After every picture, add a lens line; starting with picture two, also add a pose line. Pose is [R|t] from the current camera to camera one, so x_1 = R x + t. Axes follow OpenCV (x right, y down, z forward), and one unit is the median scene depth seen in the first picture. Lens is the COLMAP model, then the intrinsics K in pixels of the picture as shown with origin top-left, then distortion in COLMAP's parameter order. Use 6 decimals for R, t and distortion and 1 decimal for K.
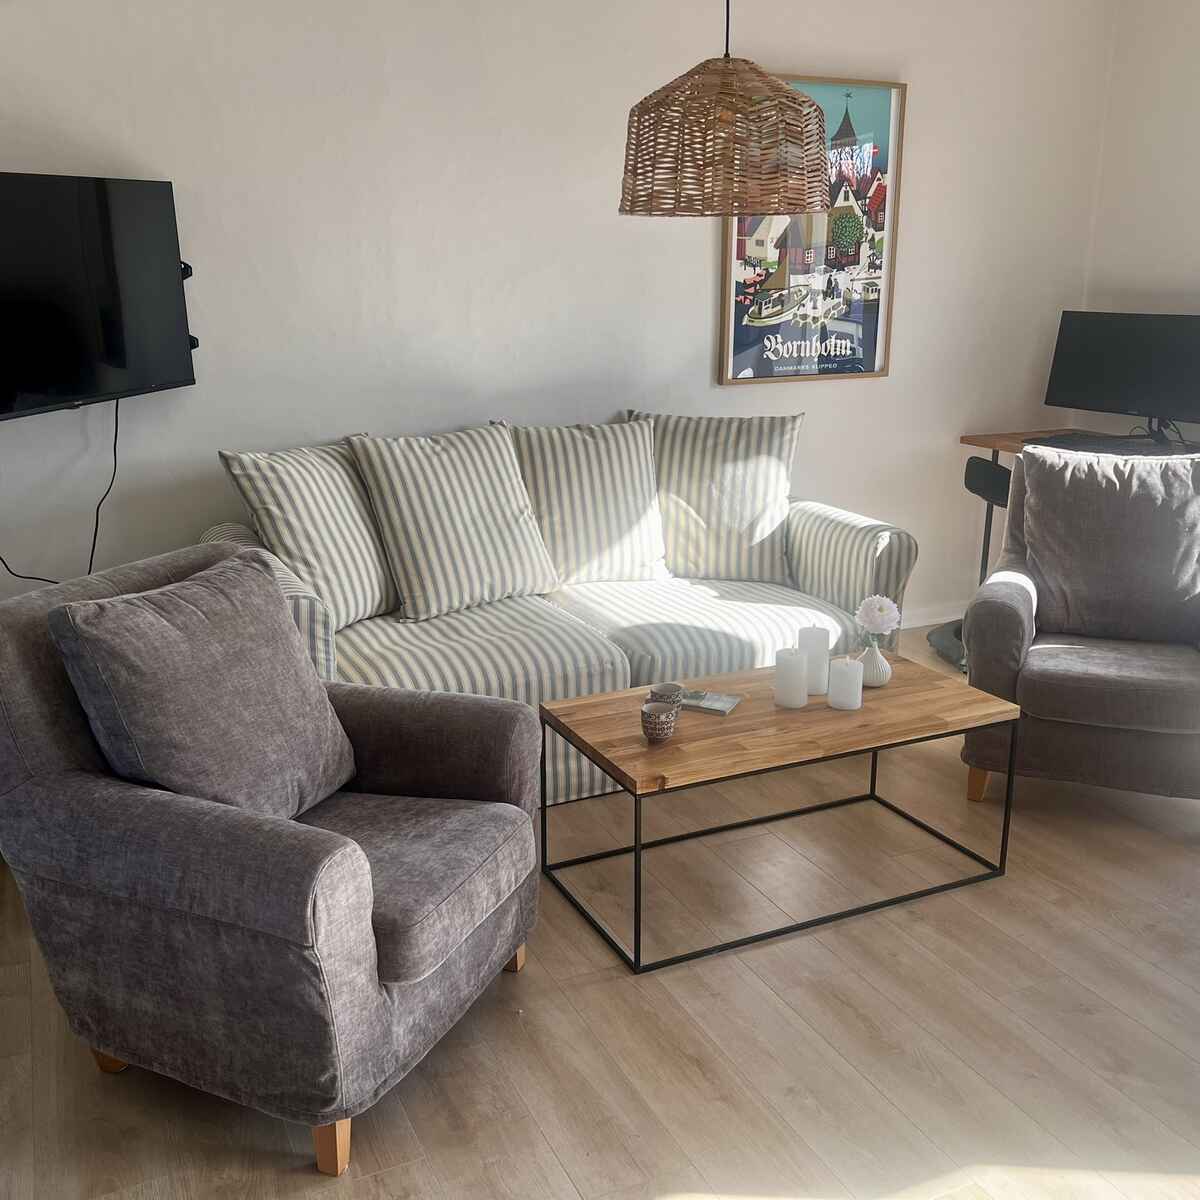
lens RADIAL K [[1232.2, 0, 593.1], [0, 1232.2, 605.4], [0, 0, 1]] dist [0.041621, 0.000000]
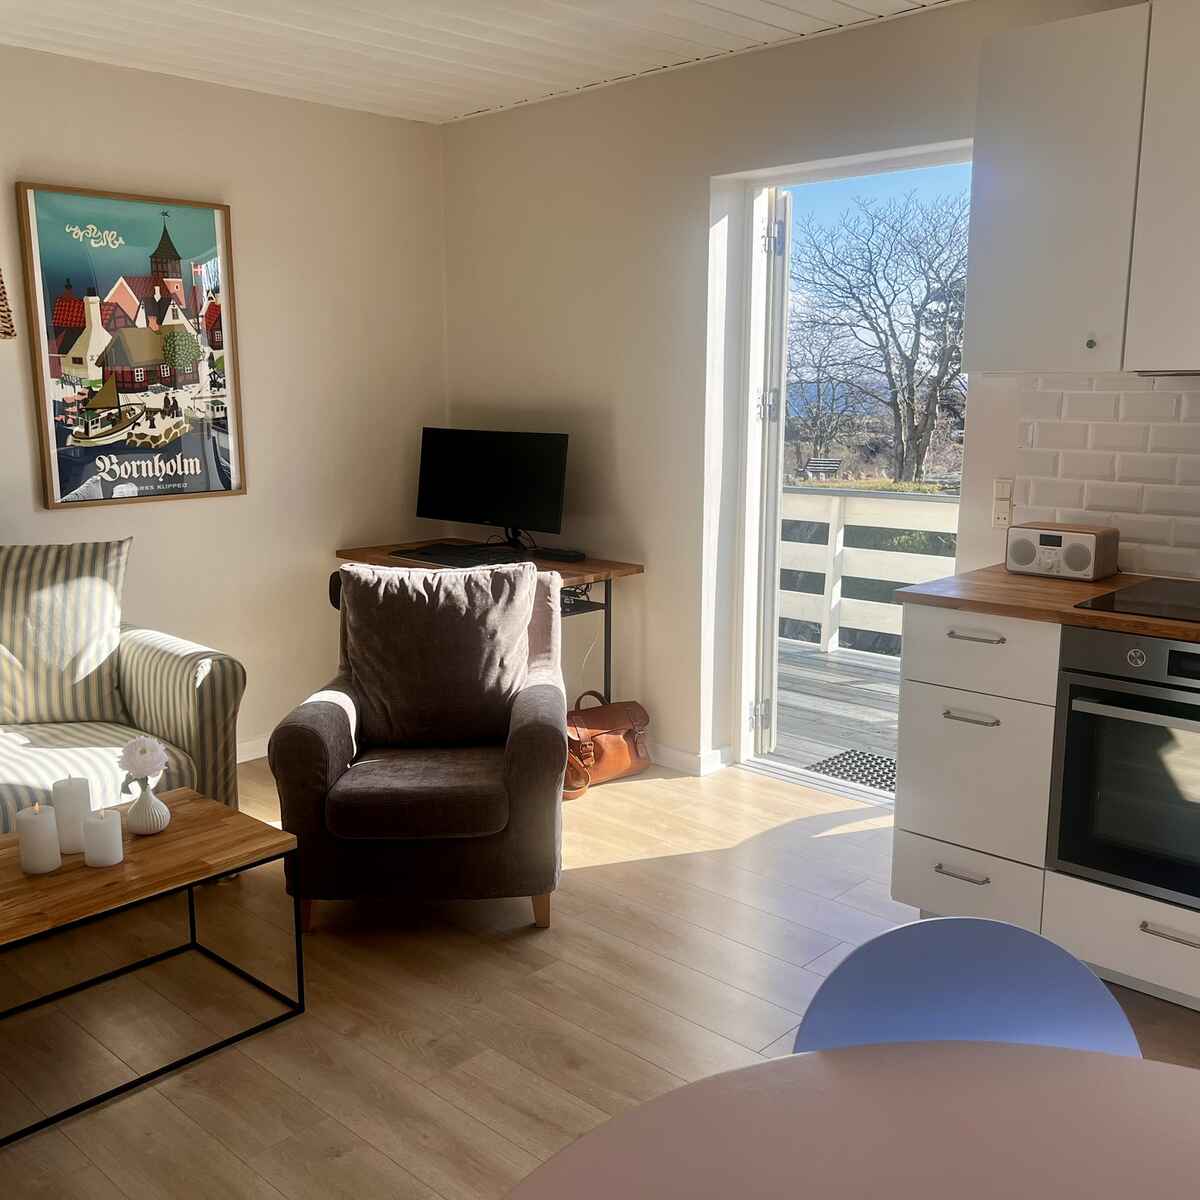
lens RADIAL K [[1232.2, 0, 599.9], [0, 1232.2, 607.0], [0, 0, 1]] dist [0.041621, 0.000000]
pose [[0.929677, -0.066147, 0.362387, 0.158515], [0.094223, 0.993721, -0.060335, -0.011853], [-0.356121, 0.090237, 0.930073, -0.007152]]
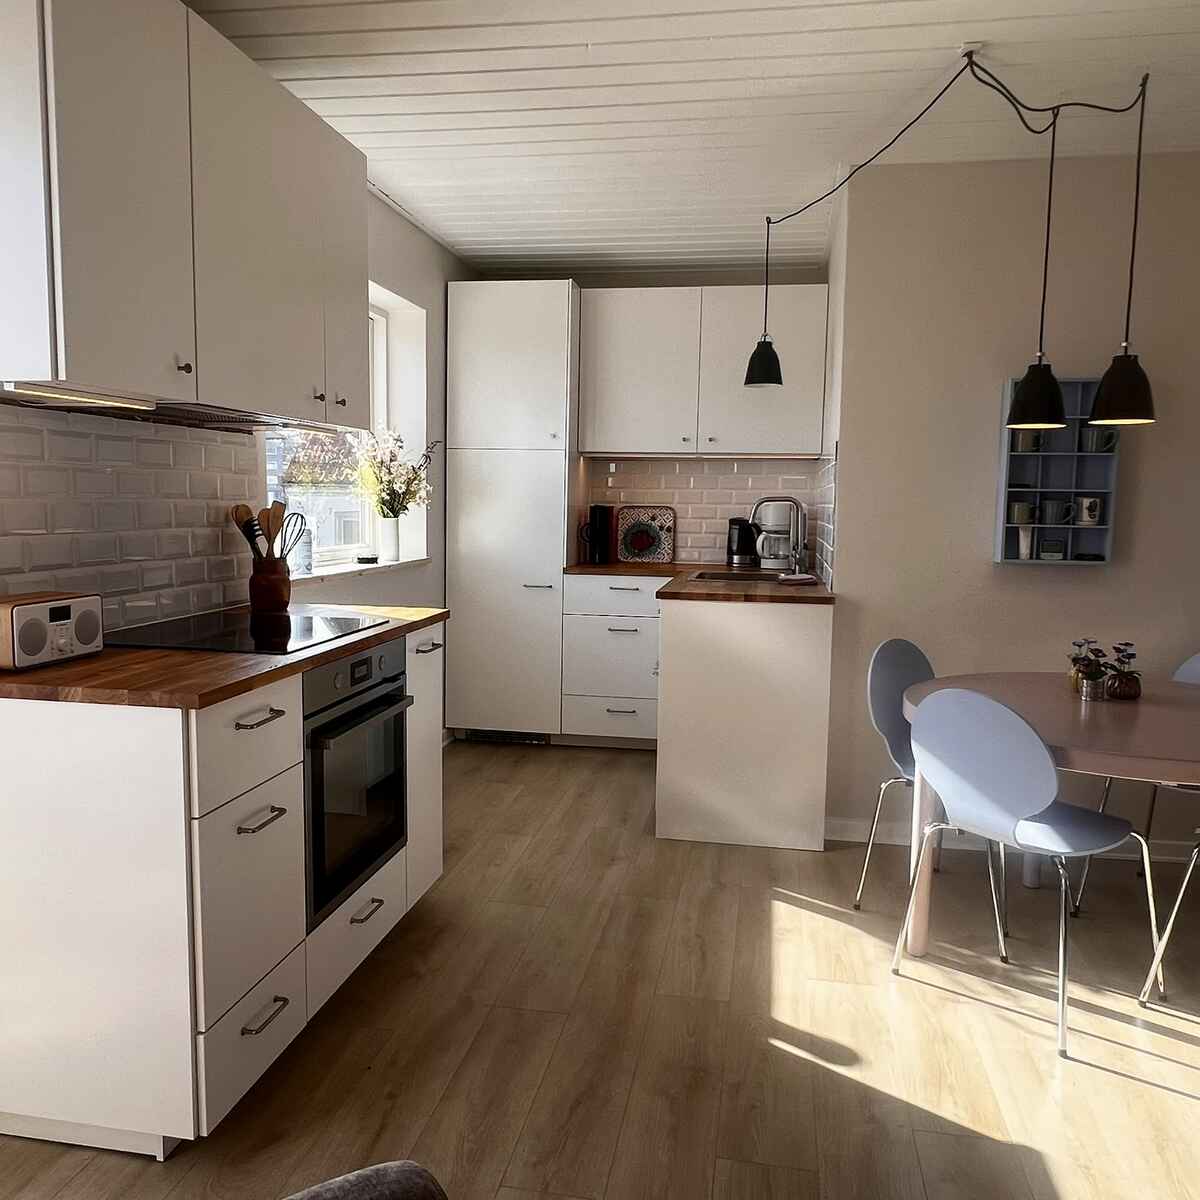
lens RADIAL K [[1016.0, 0, 591.2], [0, 1016.0, 612.2], [0, 0, 1]] dist [-0.001352, -0.019600]
pose [[-0.821261, -0.087795, 0.563757, 0.221681], [0.112864, 0.943566, 0.311361, -0.207341], [-0.559278, 0.319336, -0.765005, 0.885245]]
